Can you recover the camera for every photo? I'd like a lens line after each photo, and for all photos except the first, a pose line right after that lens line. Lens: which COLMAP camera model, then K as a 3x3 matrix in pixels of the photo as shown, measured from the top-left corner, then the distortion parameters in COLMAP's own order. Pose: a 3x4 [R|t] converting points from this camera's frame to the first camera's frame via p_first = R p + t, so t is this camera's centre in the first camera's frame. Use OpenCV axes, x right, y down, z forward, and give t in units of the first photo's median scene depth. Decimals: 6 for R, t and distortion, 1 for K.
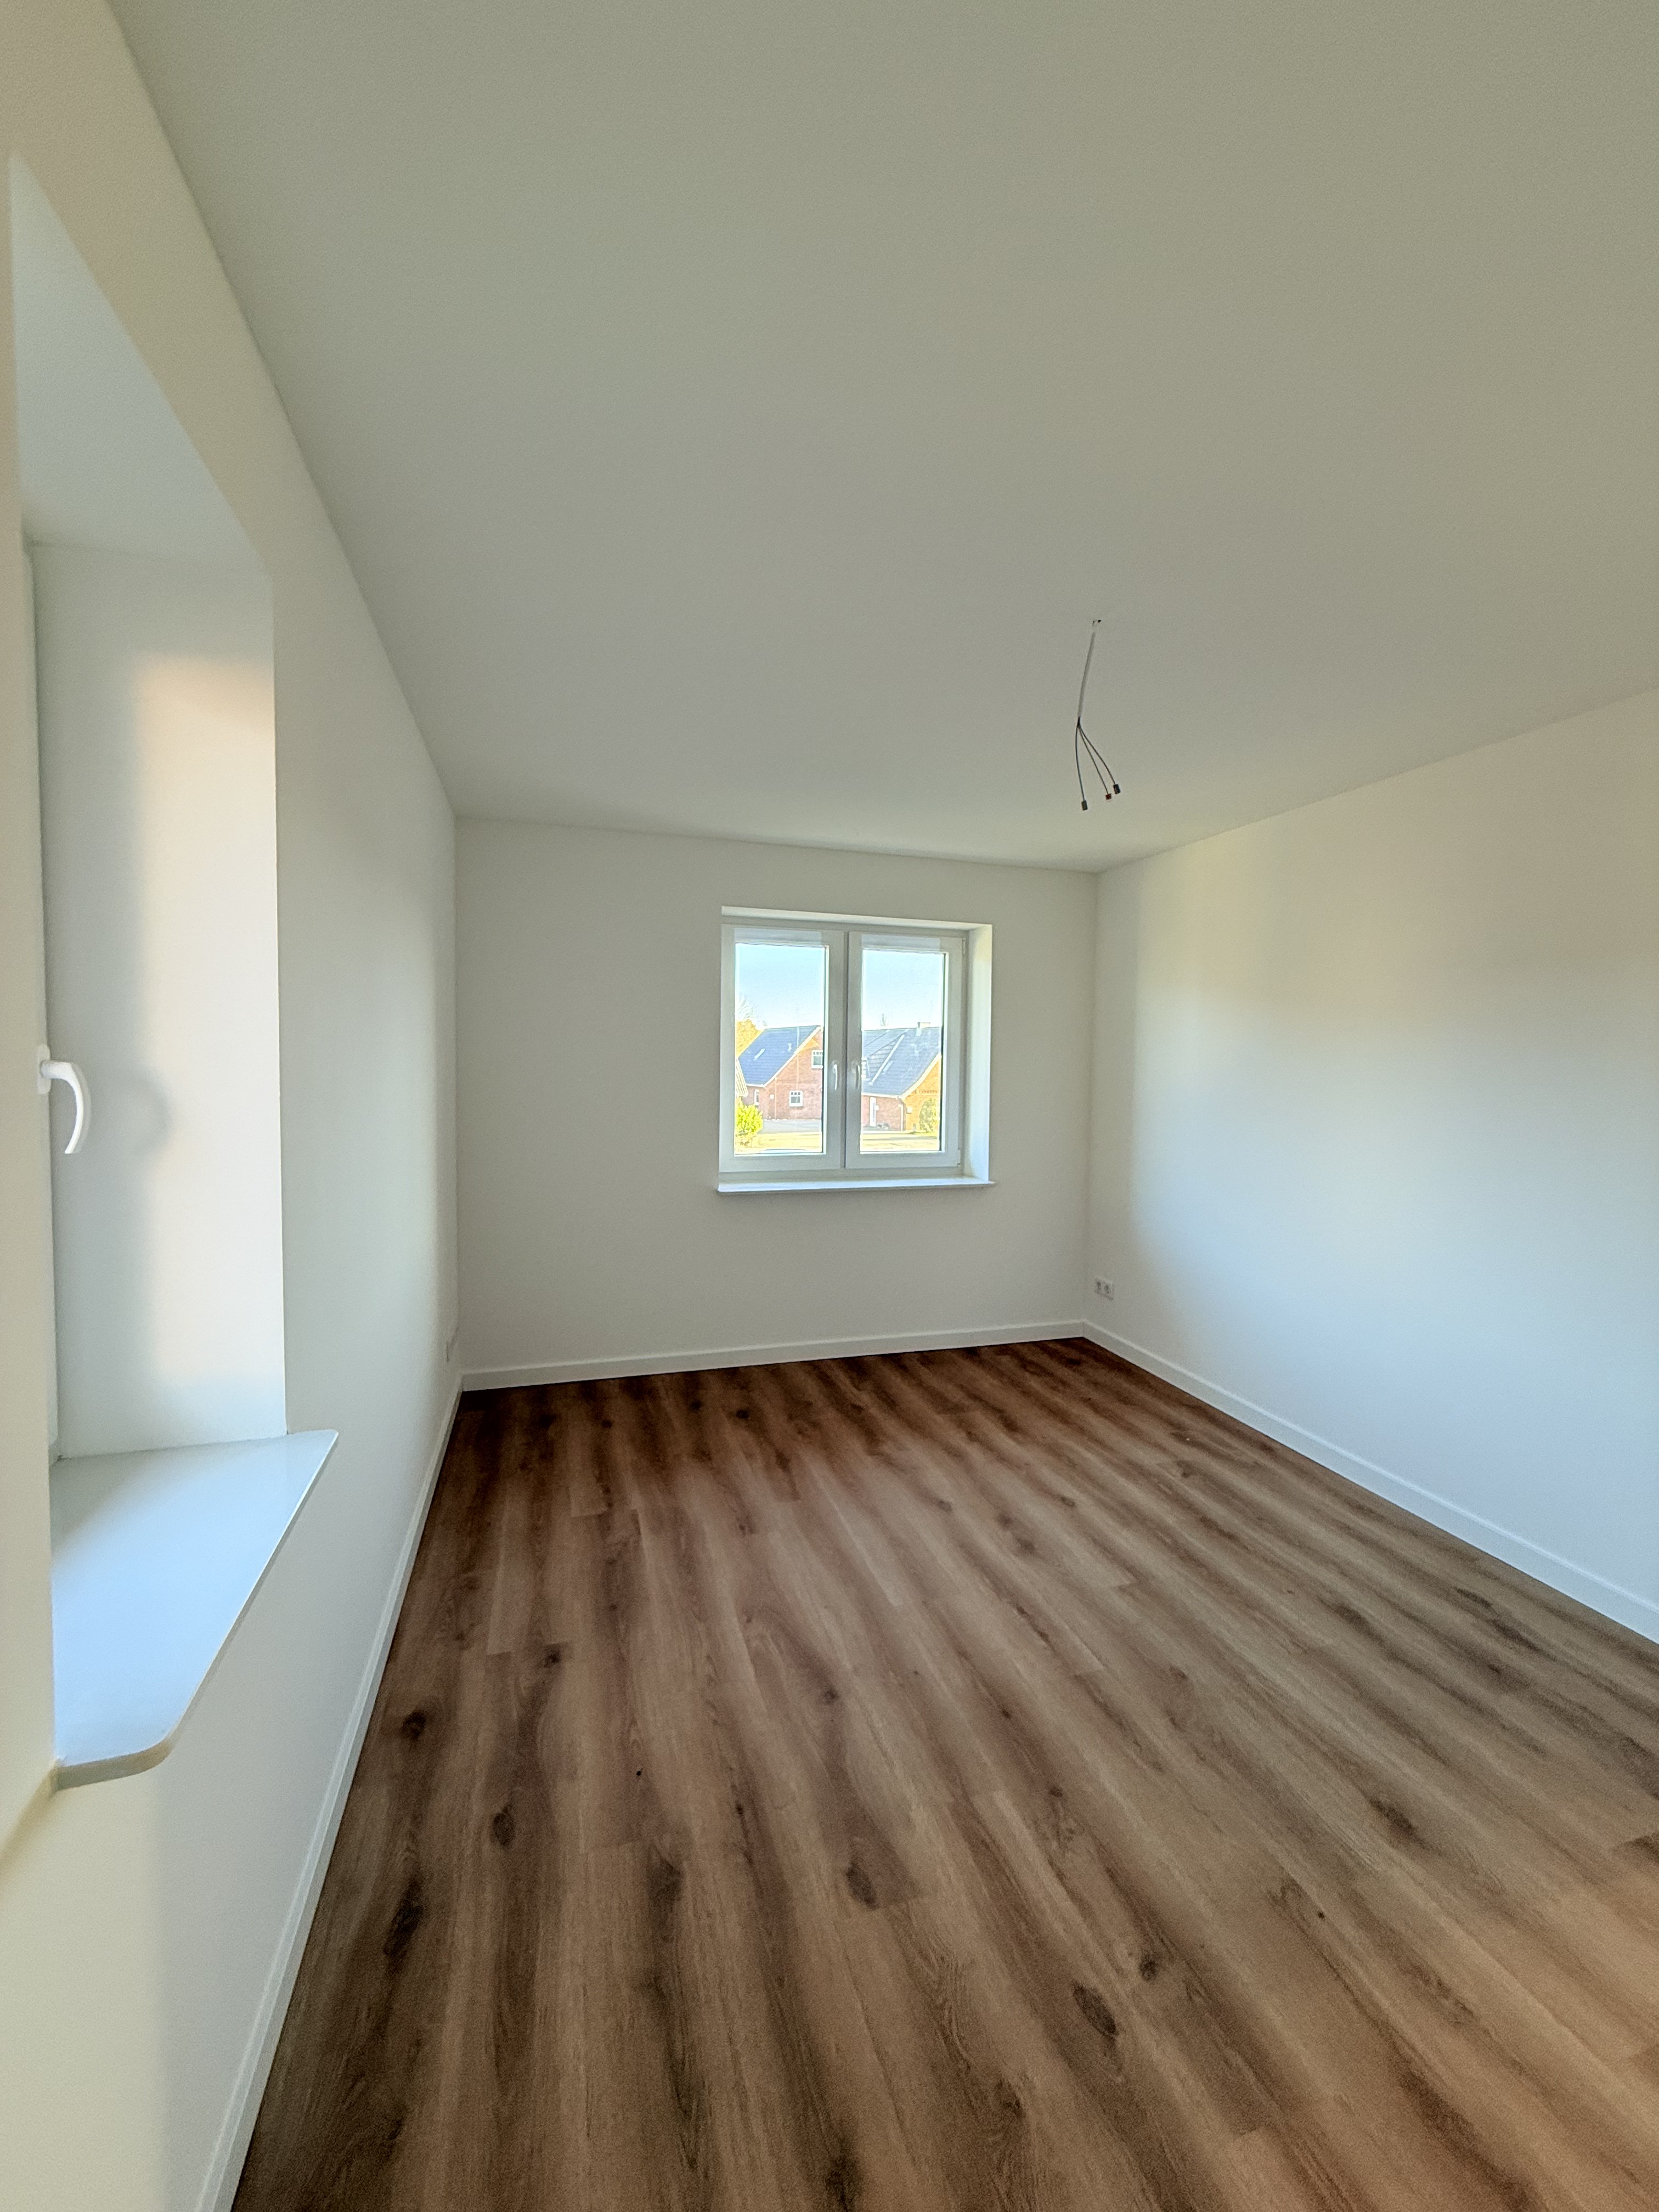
lens RADIAL K [[886.9, 0, 829.5], [0, 886.9, 1106.0], [0, 0, 1]] dist [0.000162, 0.000412]
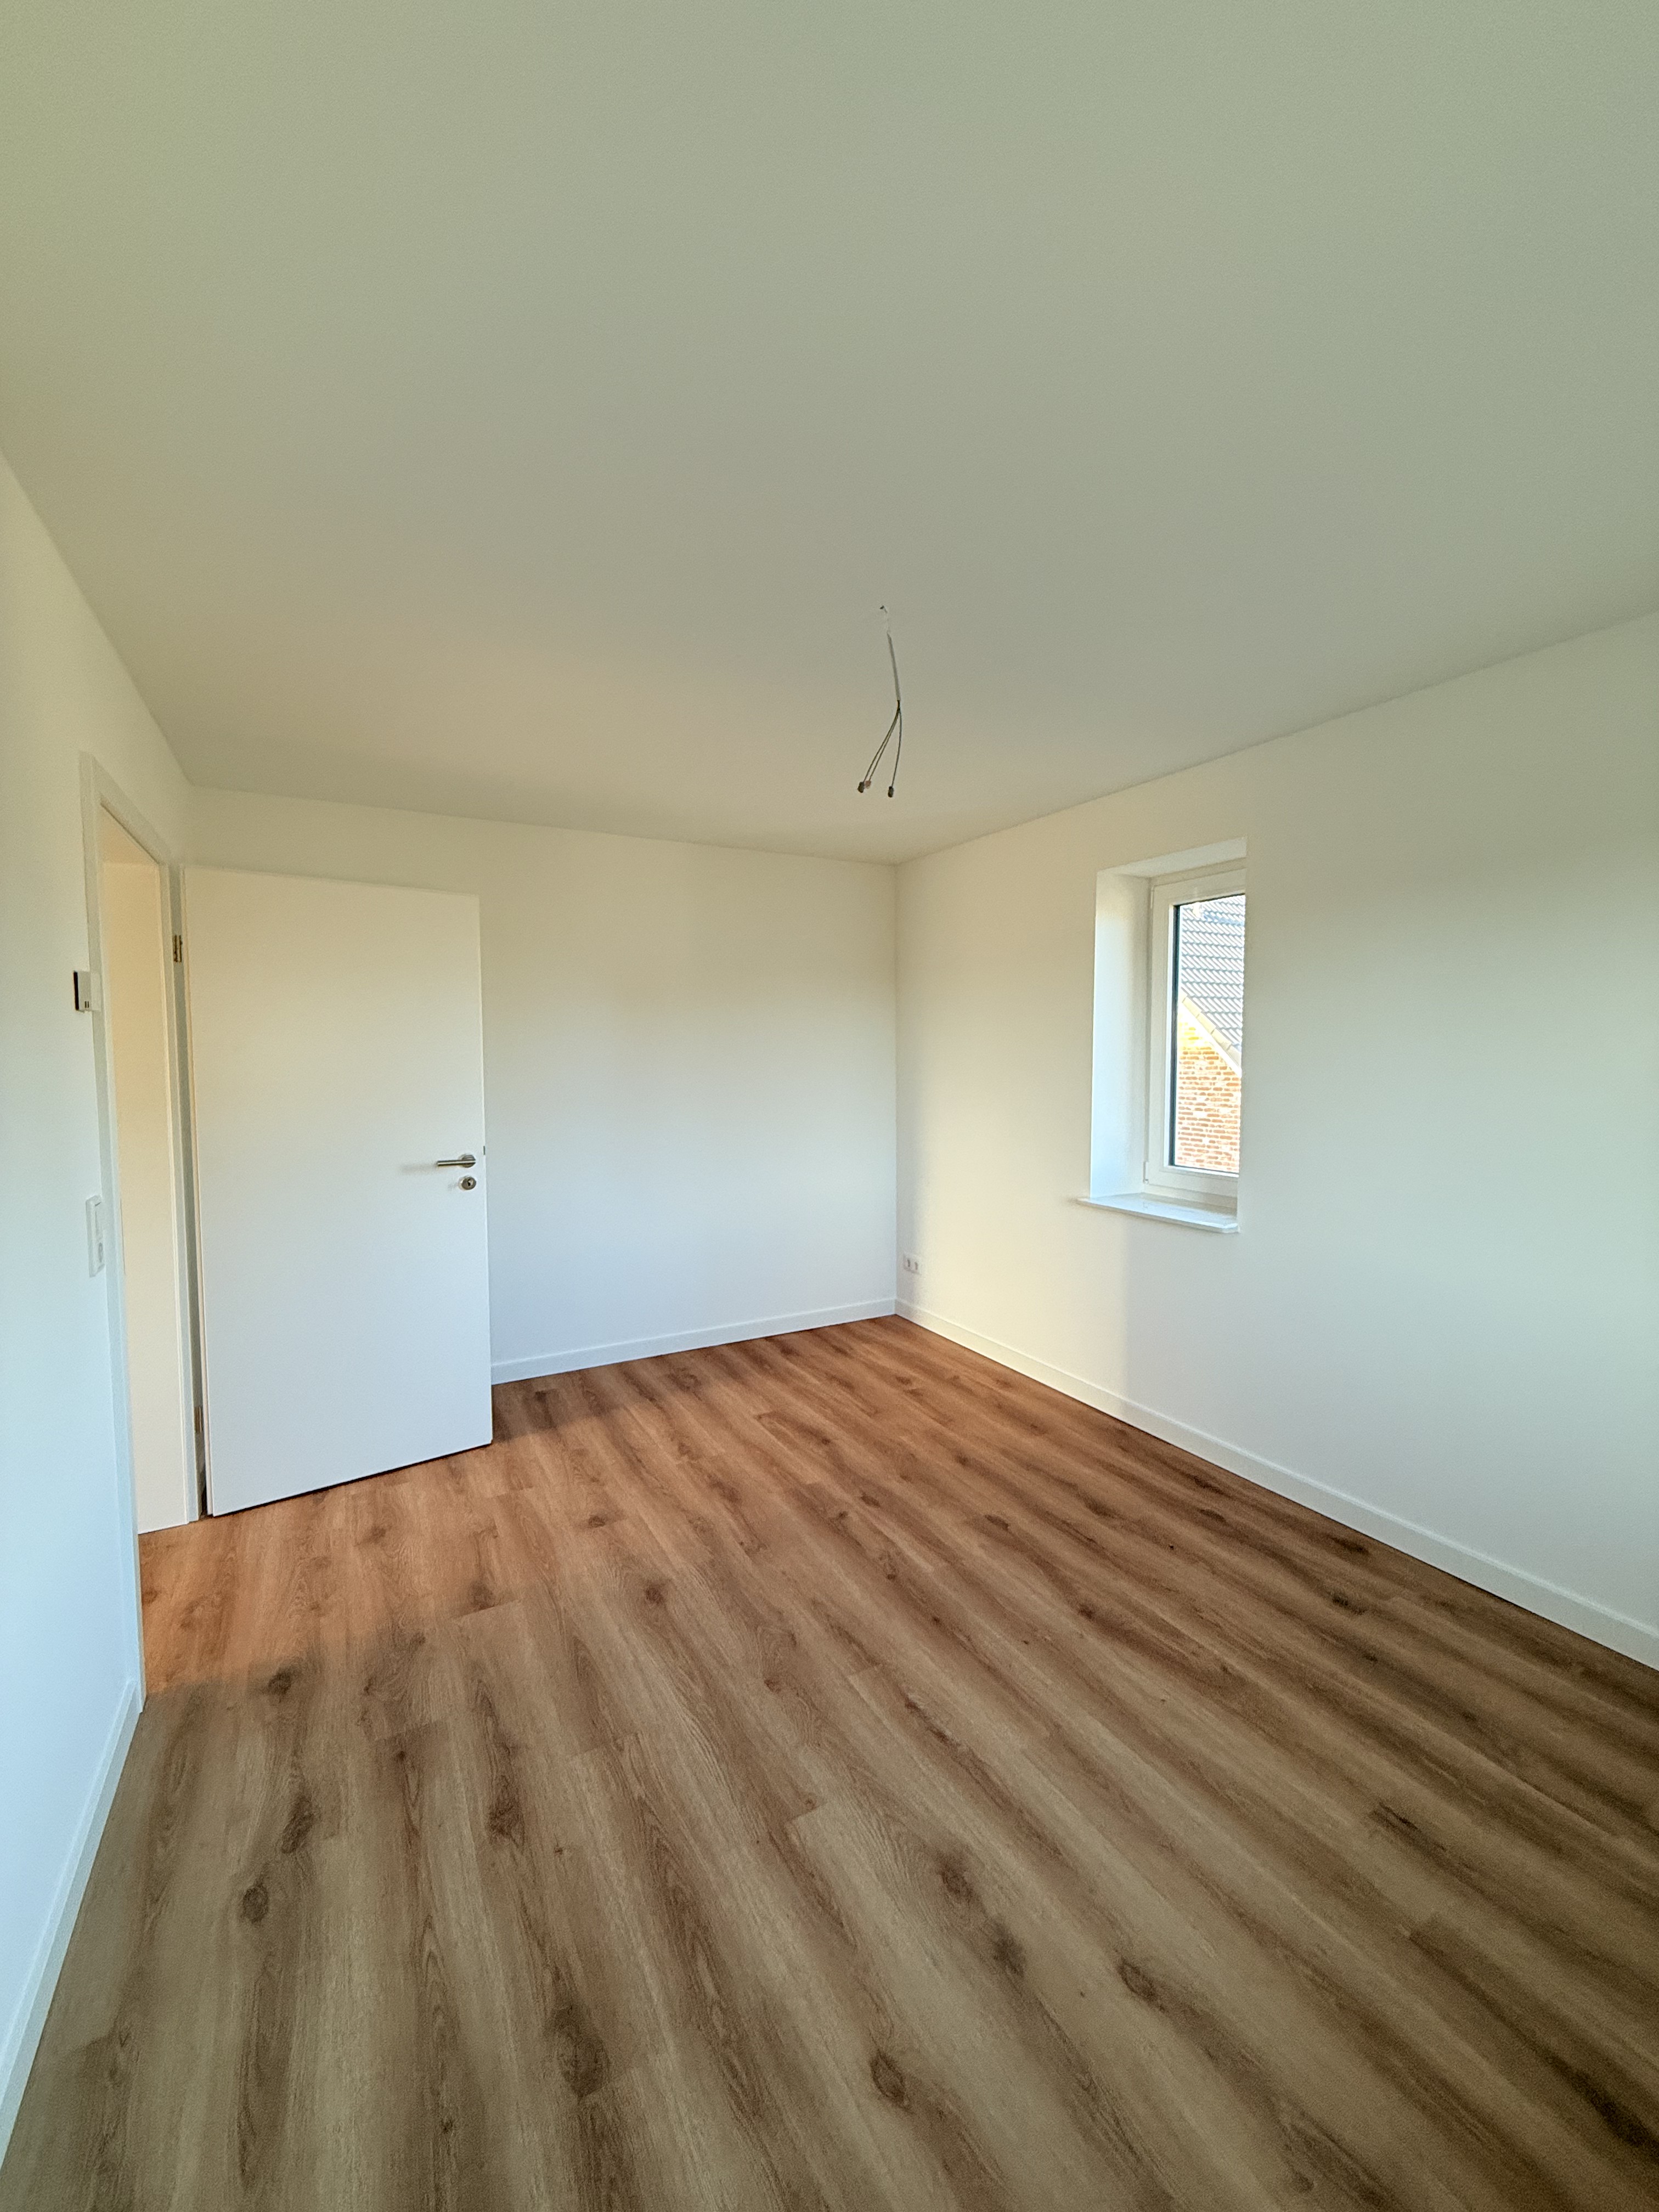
lens RADIAL K [[886.9, 0, 829.5], [0, 886.9, 1106.0], [0, 0, 1]] dist [0.000162, 0.000412]
pose [[-0.978635, 0.001297, -0.205600, 0.547060], [-0.022235, 0.993448, 0.112104, -0.094624], [0.204398, 0.114281, -0.972194, 1.934327]]
